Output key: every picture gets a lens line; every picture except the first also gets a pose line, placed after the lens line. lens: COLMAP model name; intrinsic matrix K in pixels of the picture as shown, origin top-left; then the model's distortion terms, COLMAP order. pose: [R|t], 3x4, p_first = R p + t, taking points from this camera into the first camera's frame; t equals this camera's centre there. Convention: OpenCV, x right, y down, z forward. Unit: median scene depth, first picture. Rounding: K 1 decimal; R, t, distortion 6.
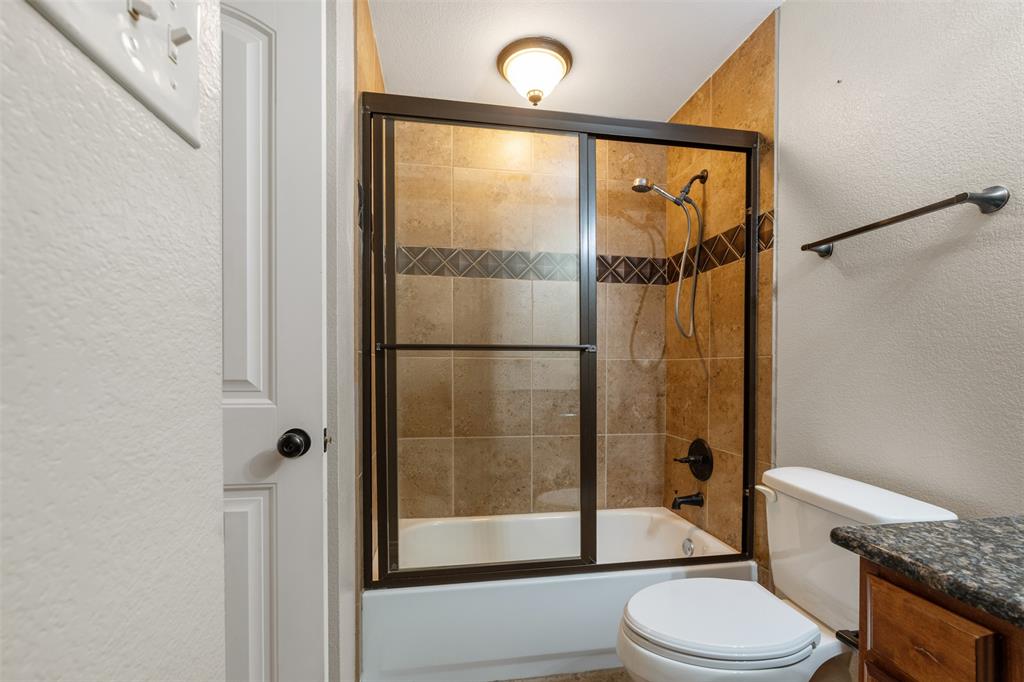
lens RADIAL K [[462.4, 0, 512.7], [0, 462.4, 369.9], [0, 0, 1]] dist [-0.000707, -0.000110]
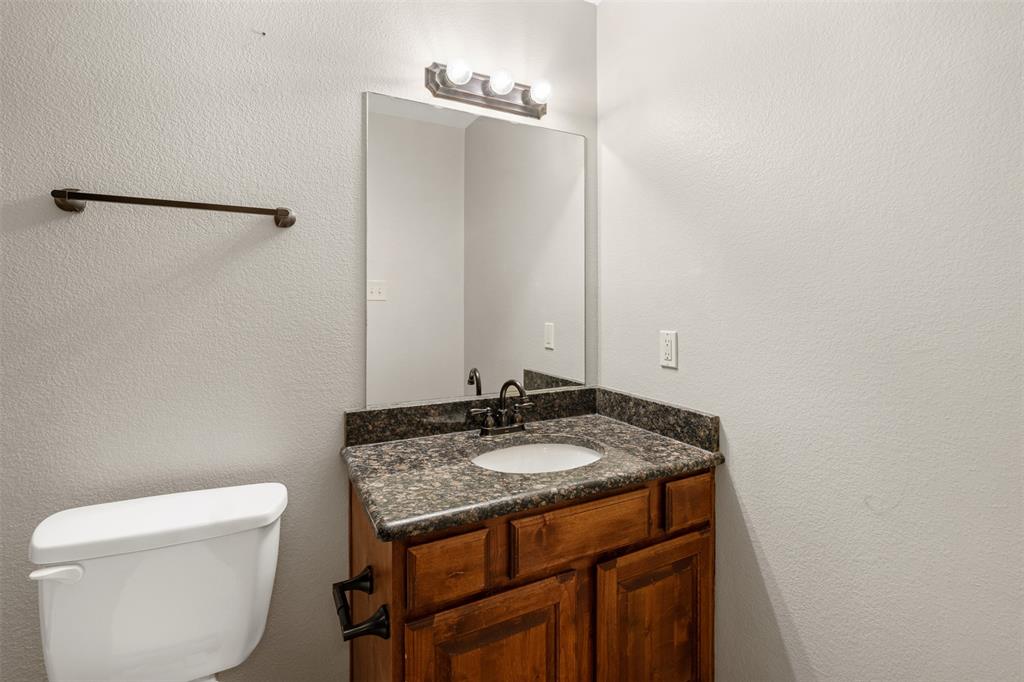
lens RADIAL K [[465.3, 0, 512.0], [0, 465.3, 298.6], [0, 0, 1]] dist [0.000129, 0.000135]
pose [[-0.302305, 0.002312, 0.953209, -0.457546], [0.006010, 0.999982, -0.000519, -0.202256], [-0.953192, 0.005572, -0.302313, 1.097619]]
